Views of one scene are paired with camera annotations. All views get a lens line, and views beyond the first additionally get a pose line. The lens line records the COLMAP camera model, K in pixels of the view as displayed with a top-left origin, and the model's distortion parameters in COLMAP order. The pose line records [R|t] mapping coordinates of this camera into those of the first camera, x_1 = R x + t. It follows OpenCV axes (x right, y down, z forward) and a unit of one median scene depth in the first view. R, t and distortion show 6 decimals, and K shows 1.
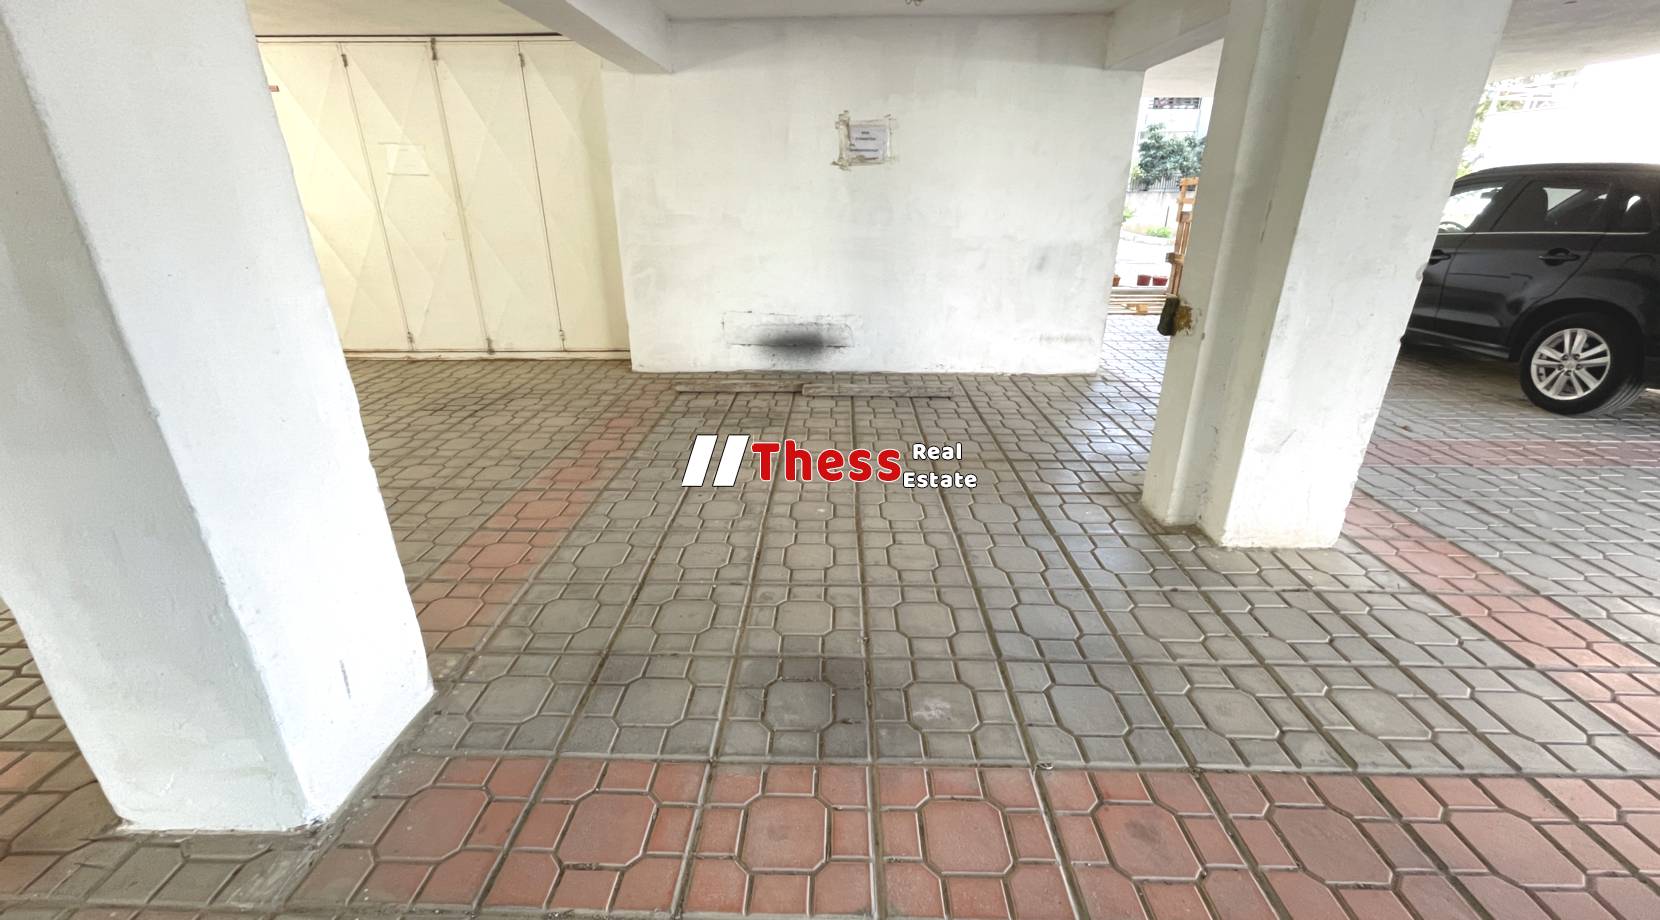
lens RADIAL K [[665.2, 0, 829.4], [0, 665.2, 456.1], [0, 0, 1]] dist [-0.002417, 0.000581]
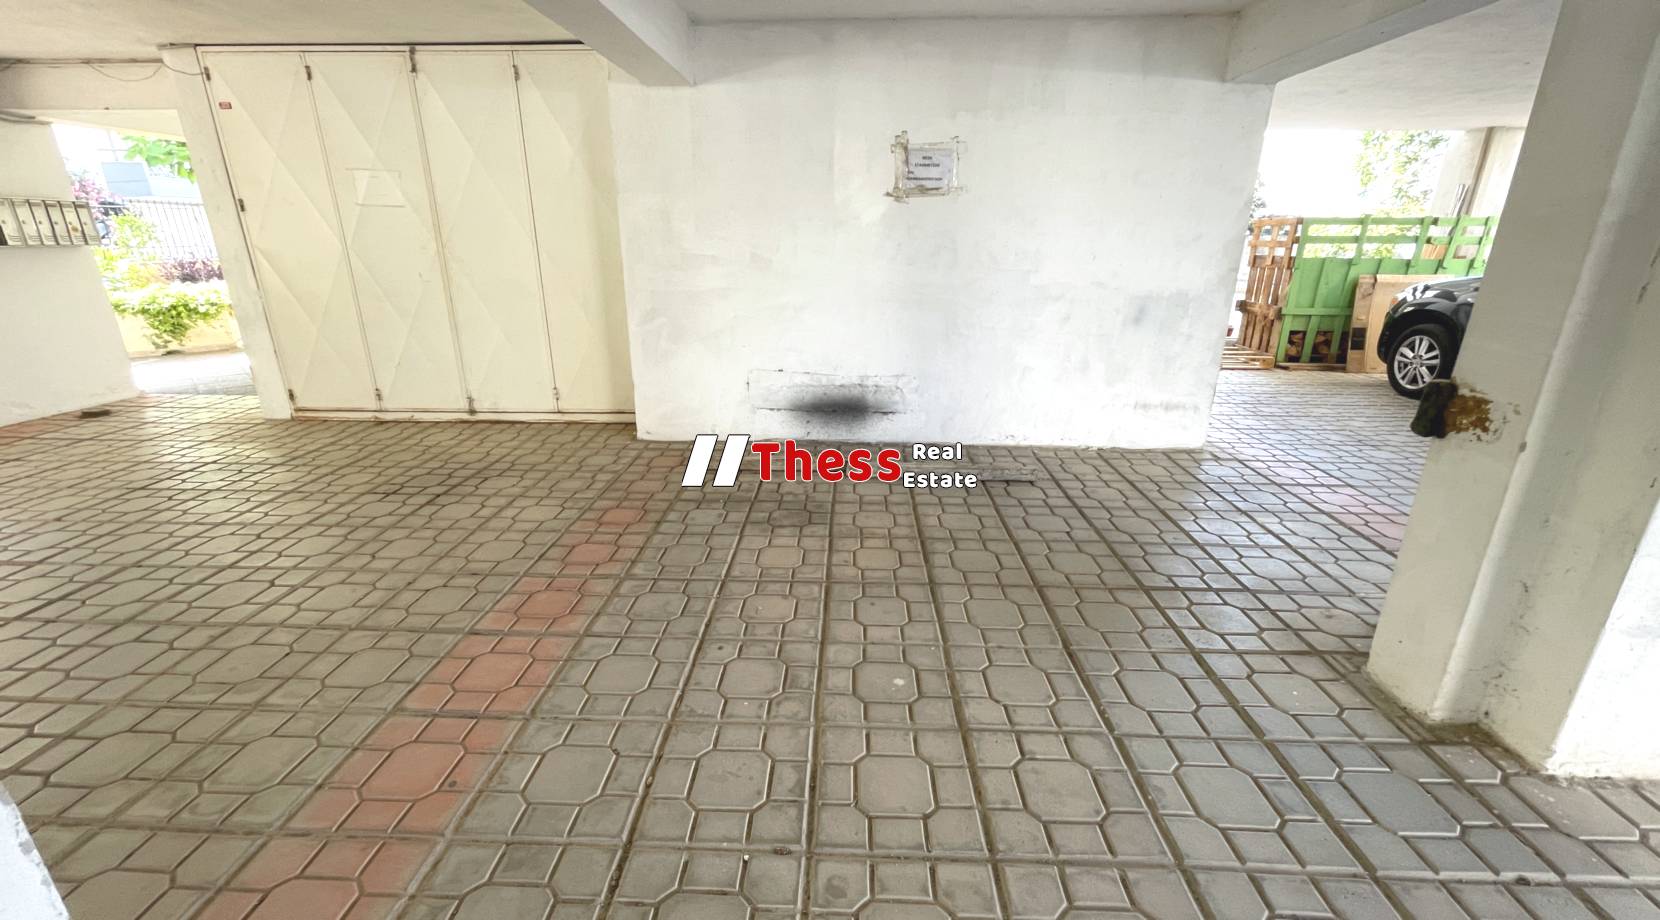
lens RADIAL K [[665.2, 0, 829.4], [0, 665.2, 456.1], [0, 0, 1]] dist [-0.002417, 0.000581]
pose [[0.999796, 0.011484, -0.016617, -0.048622], [-0.012406, 0.998324, -0.056528, -0.071411], [0.015940, 0.056723, 0.998263, 0.201028]]
